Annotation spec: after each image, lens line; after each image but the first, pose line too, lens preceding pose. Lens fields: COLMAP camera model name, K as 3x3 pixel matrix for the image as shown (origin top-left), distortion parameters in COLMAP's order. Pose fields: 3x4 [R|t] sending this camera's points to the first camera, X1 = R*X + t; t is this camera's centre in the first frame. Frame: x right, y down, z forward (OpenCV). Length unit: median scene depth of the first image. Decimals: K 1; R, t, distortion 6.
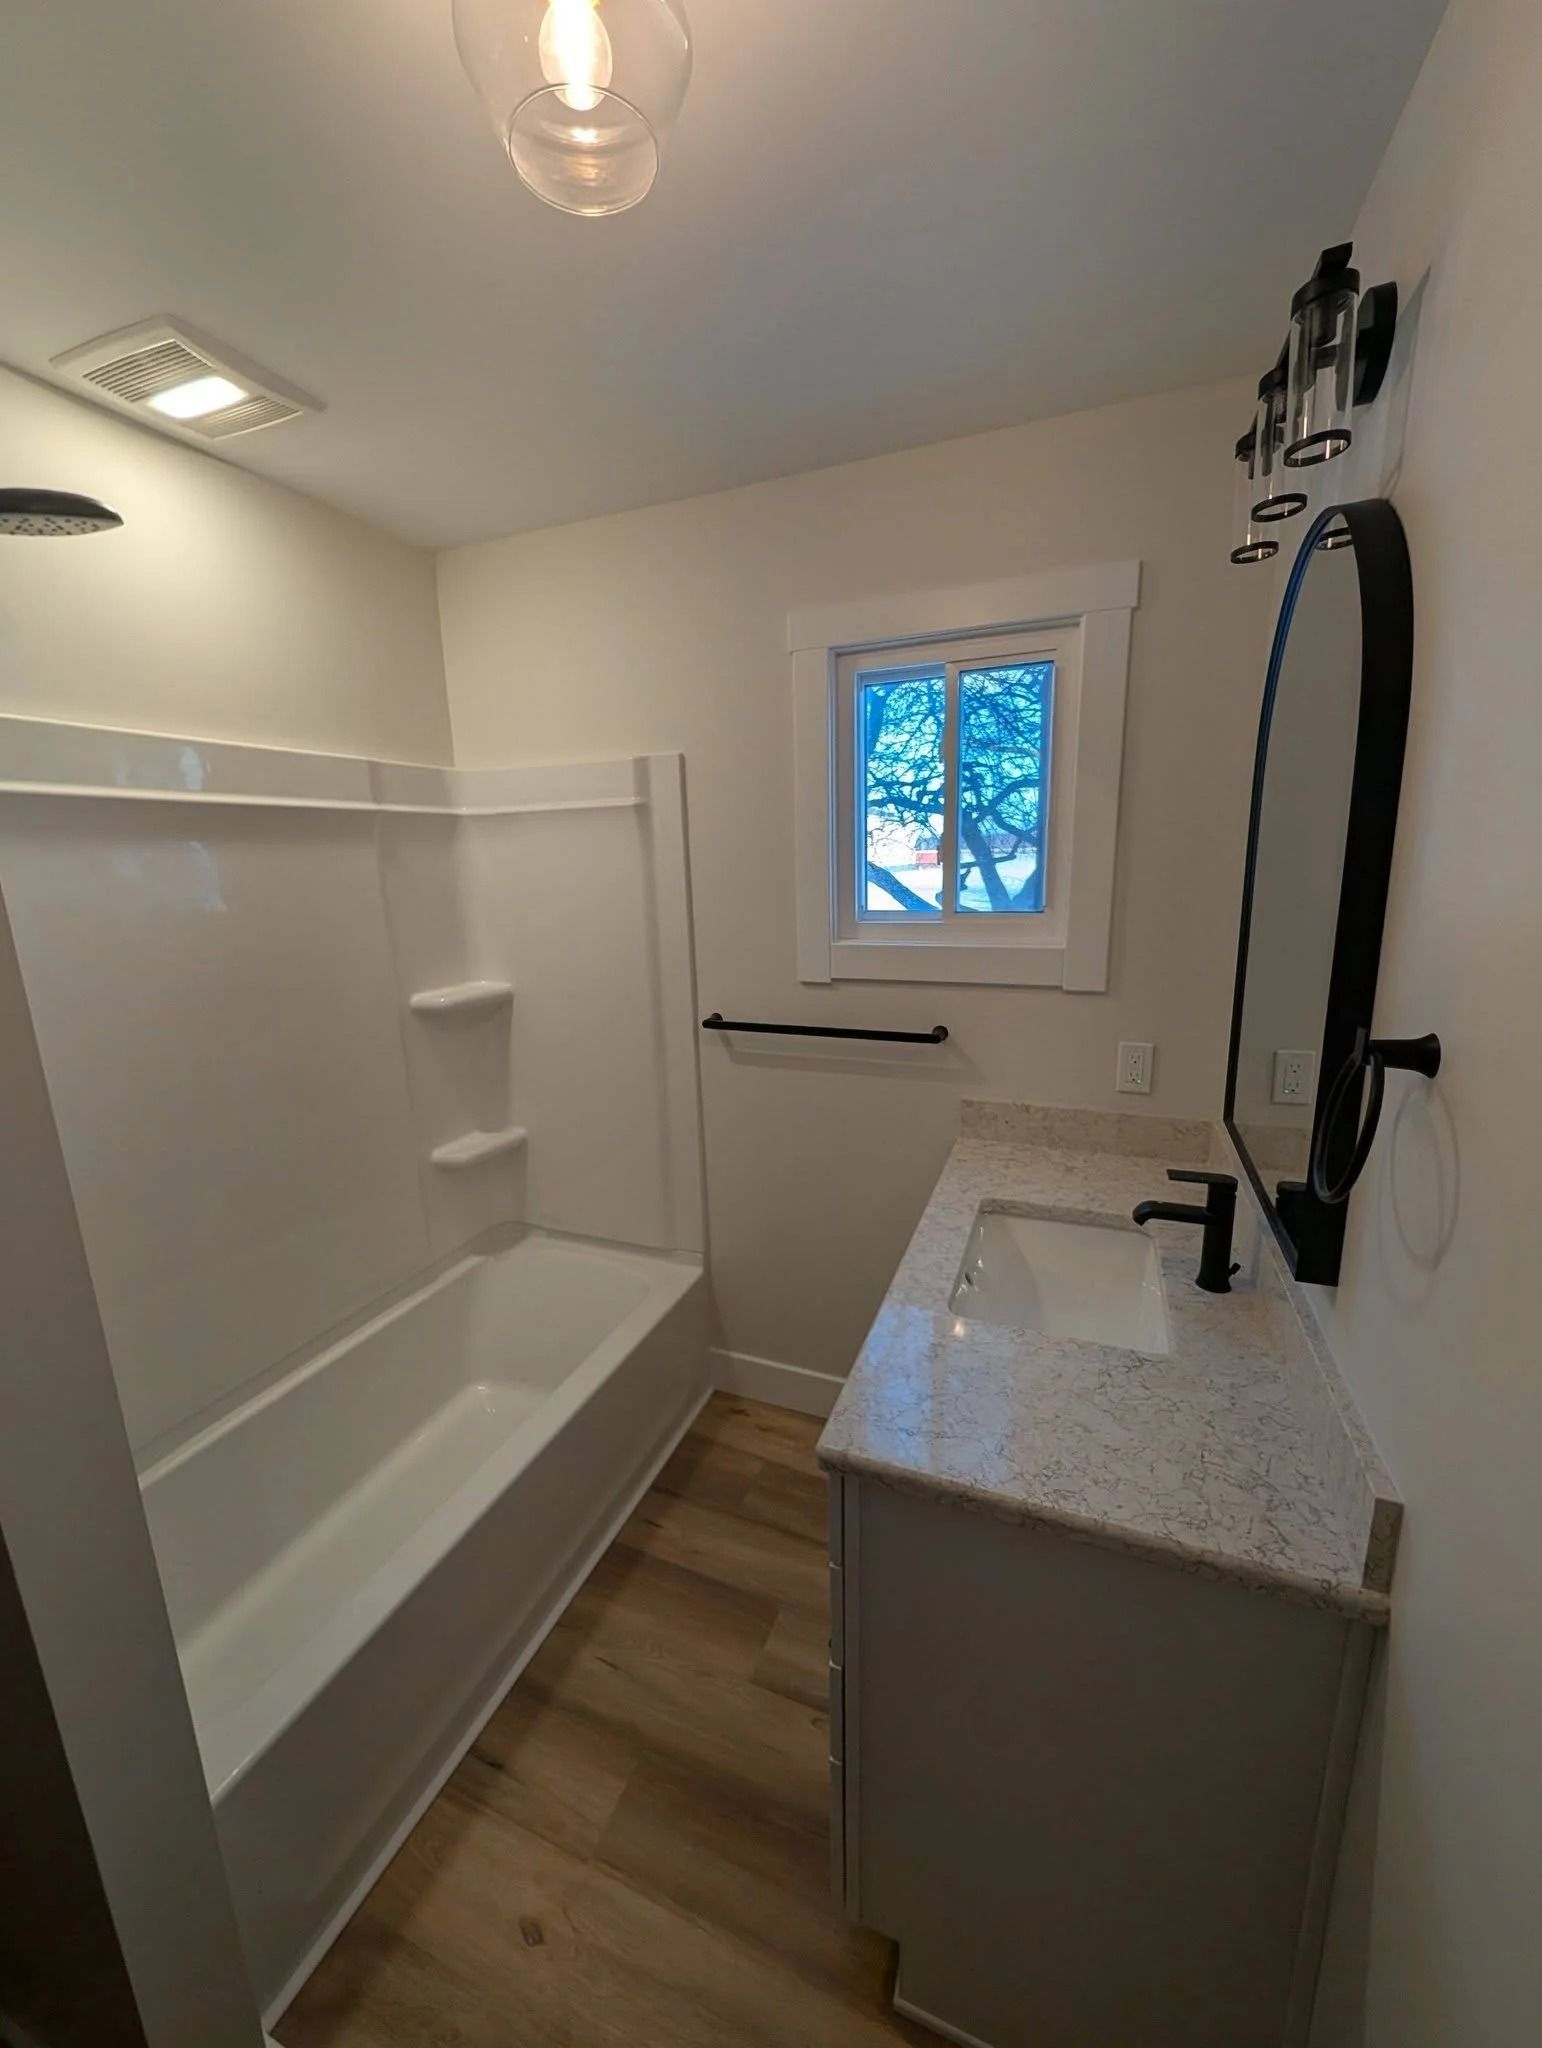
lens RADIAL K [[791.9, 0, 767.5], [0, 791.9, 1024.9], [0, 0, 1]] dist [0.002589, -0.000244]
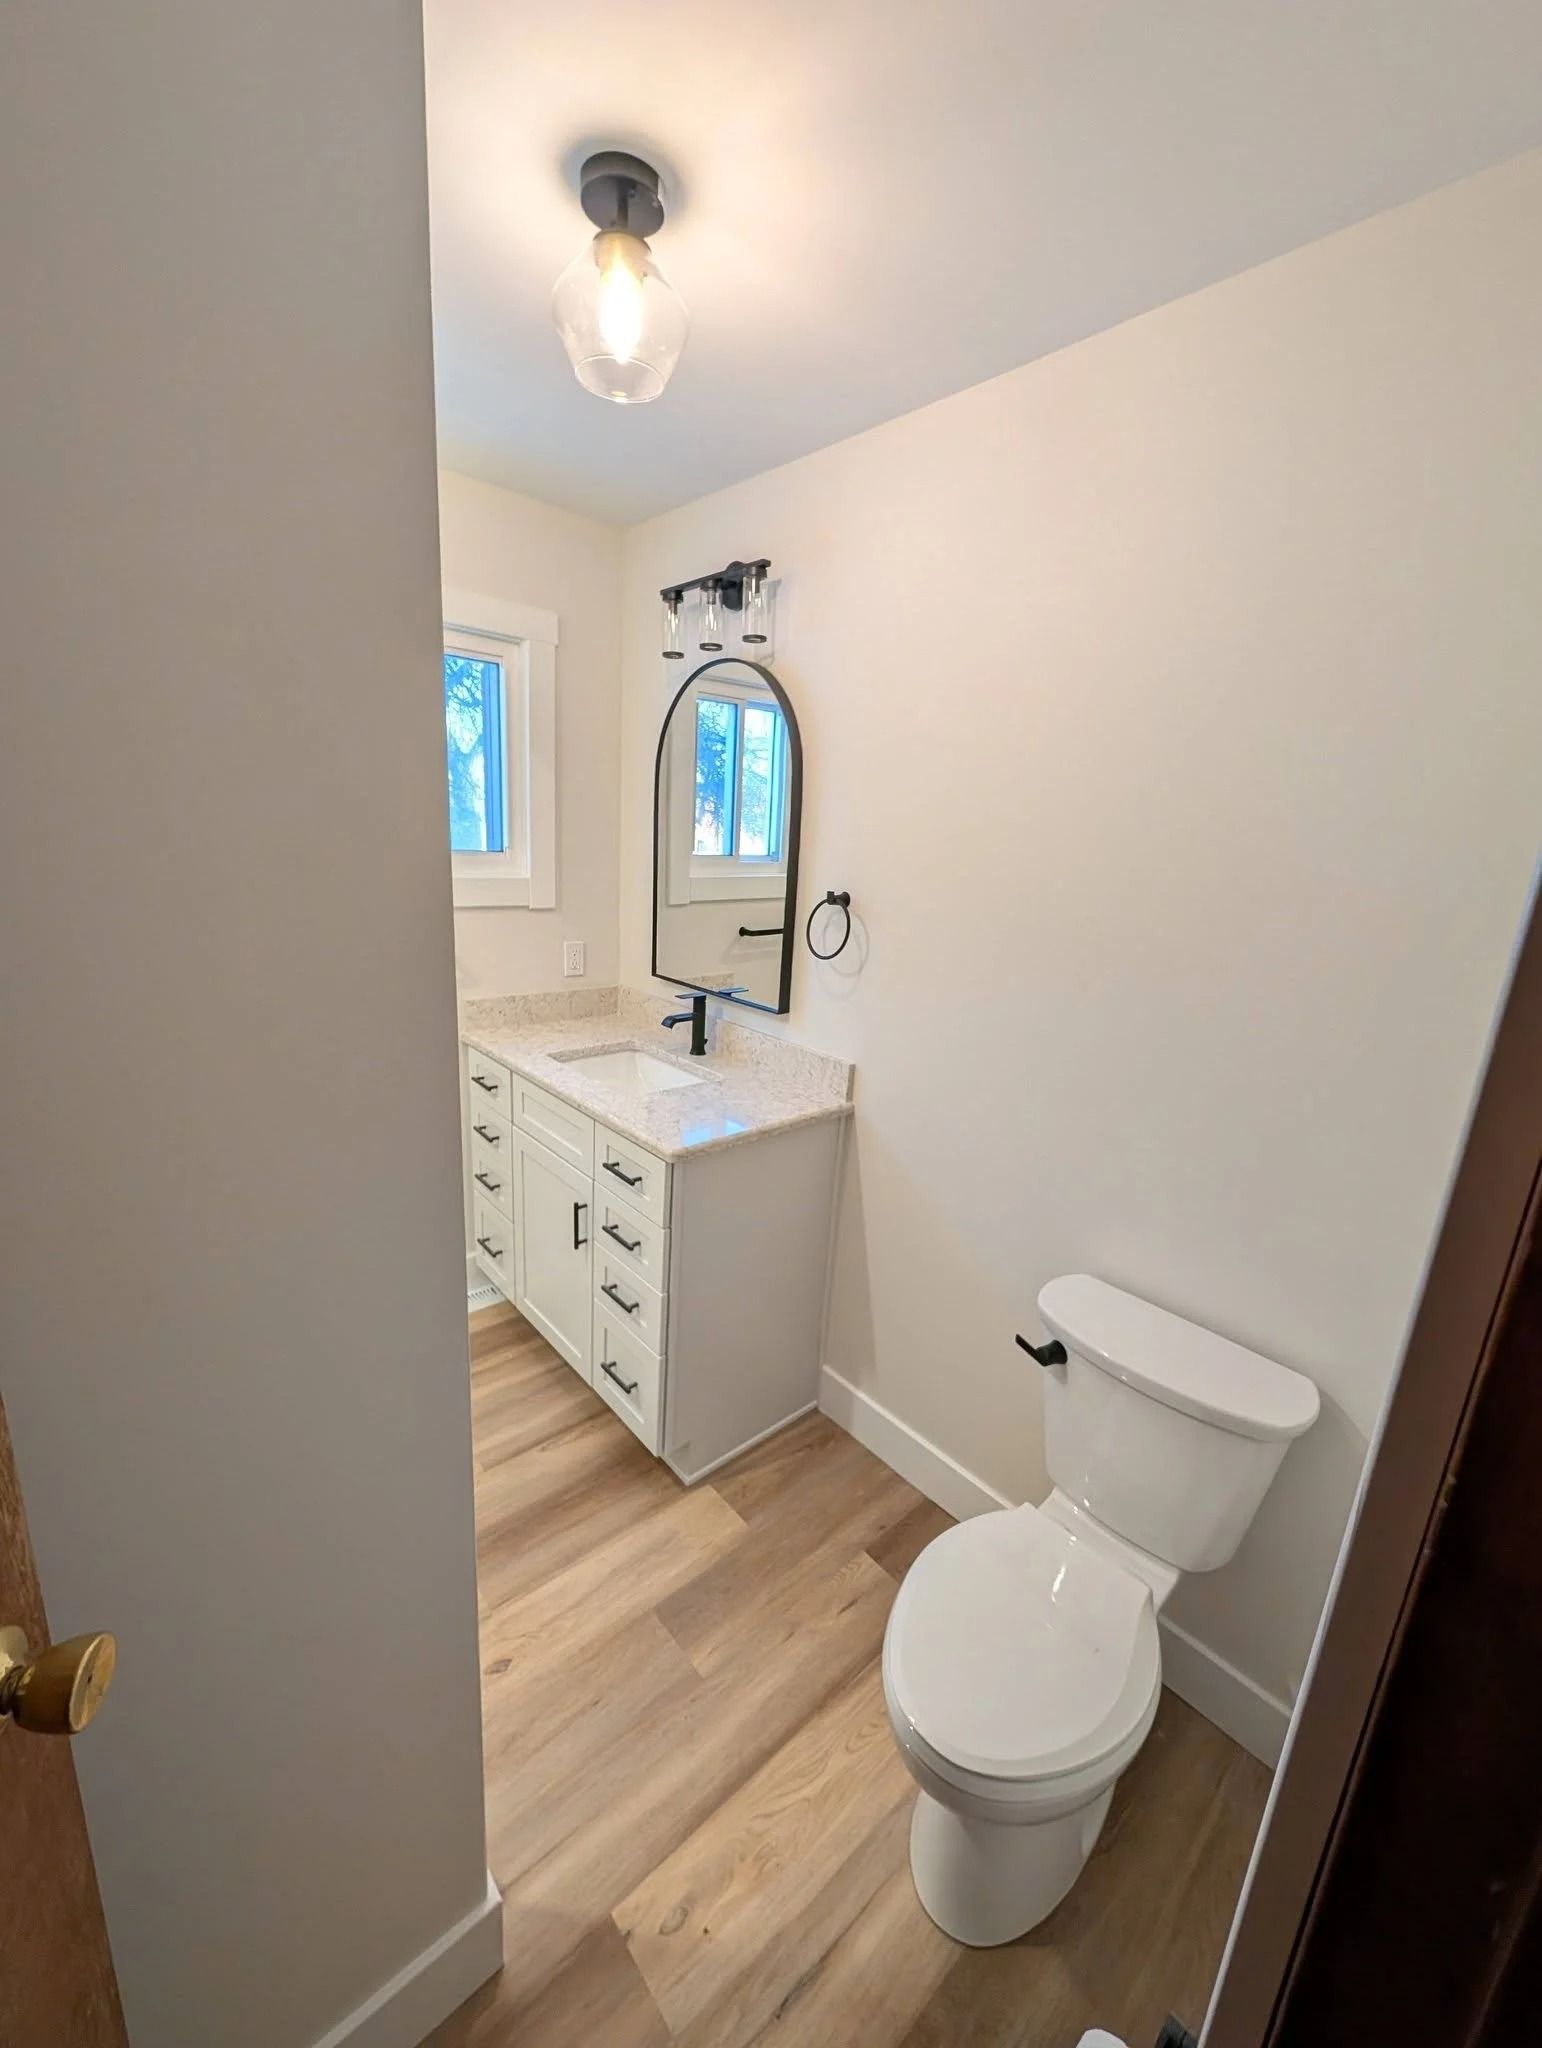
lens RADIAL K [[791.9, 0, 773.0], [0, 791.9, 1028.4], [0, 0, 1]] dist [0.002589, -0.000244]
pose [[0.427204, -0.163218, 0.889301, -0.796849], [0.120496, 0.985075, 0.122912, 0.049414], [-0.896090, 0.054649, 0.440495, 0.015252]]
